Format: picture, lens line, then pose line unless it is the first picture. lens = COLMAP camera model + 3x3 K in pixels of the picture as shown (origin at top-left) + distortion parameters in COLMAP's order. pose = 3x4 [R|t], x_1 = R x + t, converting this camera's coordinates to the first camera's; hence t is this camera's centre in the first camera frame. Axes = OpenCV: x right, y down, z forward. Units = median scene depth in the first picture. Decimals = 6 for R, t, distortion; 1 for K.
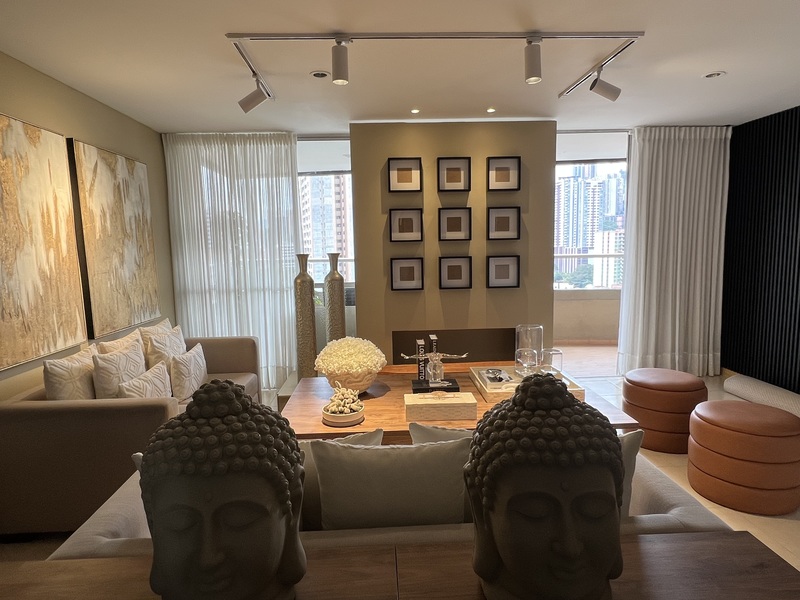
lens RADIAL K [[483.8, 0, 400.0], [0, 483.8, 300.0], [0, 0, 1]] dist [-0.003255, -0.000523]
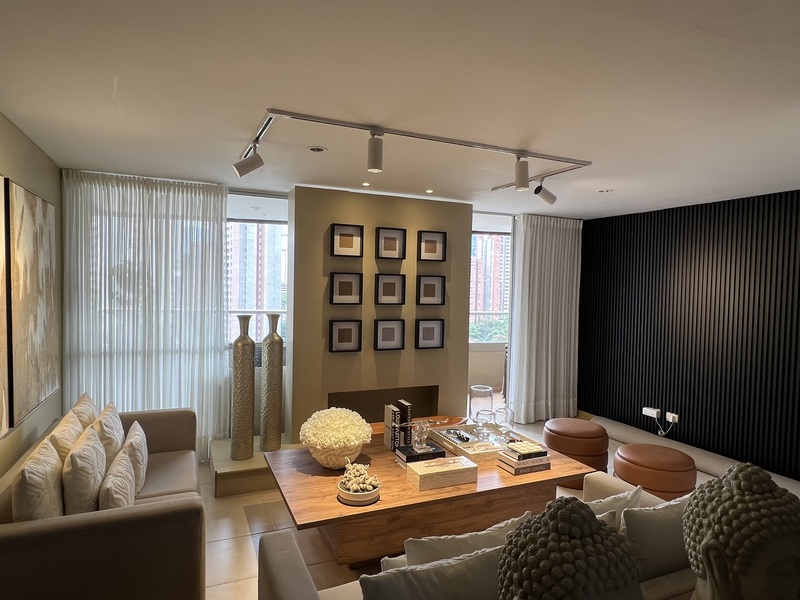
lens RADIAL K [[483.8, 0, 400.0], [0, 483.8, 300.0], [0, 0, 1]] dist [-0.003255, -0.000523]
pose [[0.924911, 0.030004, 0.378998, -0.270386], [0.000214, 0.996840, -0.079440, -0.049016], [-0.380184, 0.073557, 0.921981, 0.012236]]
